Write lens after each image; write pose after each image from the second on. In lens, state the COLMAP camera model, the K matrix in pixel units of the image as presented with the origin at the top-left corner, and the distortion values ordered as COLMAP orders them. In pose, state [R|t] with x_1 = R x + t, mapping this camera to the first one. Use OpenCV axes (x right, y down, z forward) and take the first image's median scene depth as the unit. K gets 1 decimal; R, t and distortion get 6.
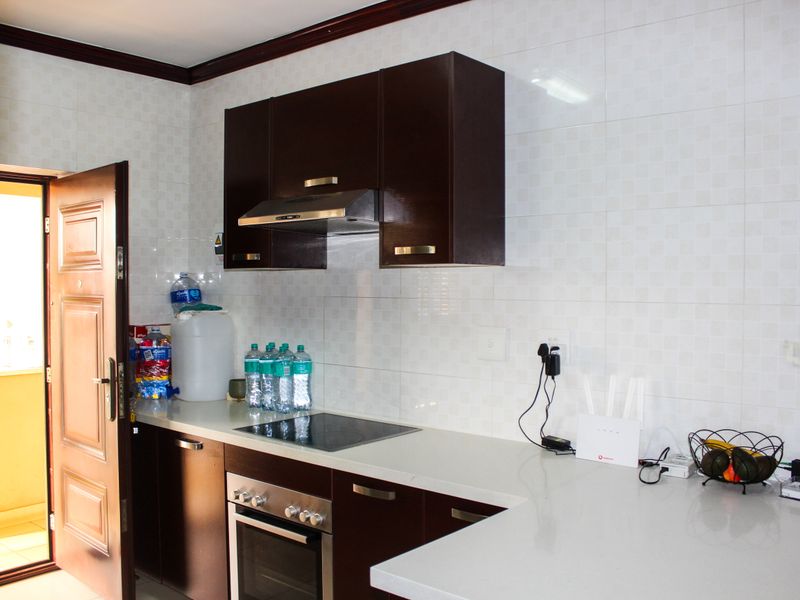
lens RADIAL K [[746.9, 0, 400.0], [0, 746.9, 300.0], [0, 0, 1]] dist [-0.123952, 0.029259]
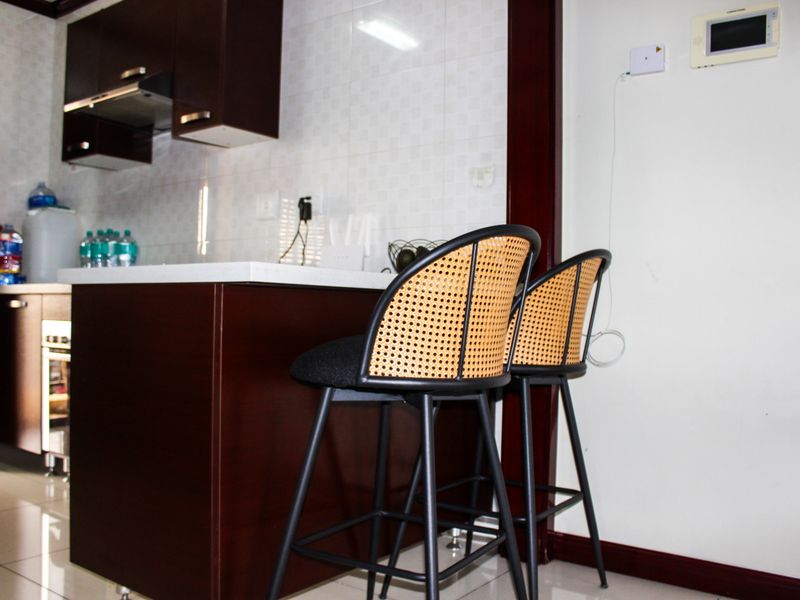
lens RADIAL K [[746.9, 0, 400.0], [0, 746.9, 300.0], [0, 0, 1]] dist [-0.123952, 0.029259]
pose [[0.998260, 0.010820, 0.057969, 0.271714], [-0.008729, 0.999306, -0.036202, 0.254095], [-0.058321, 0.035633, 0.997662, -0.172724]]
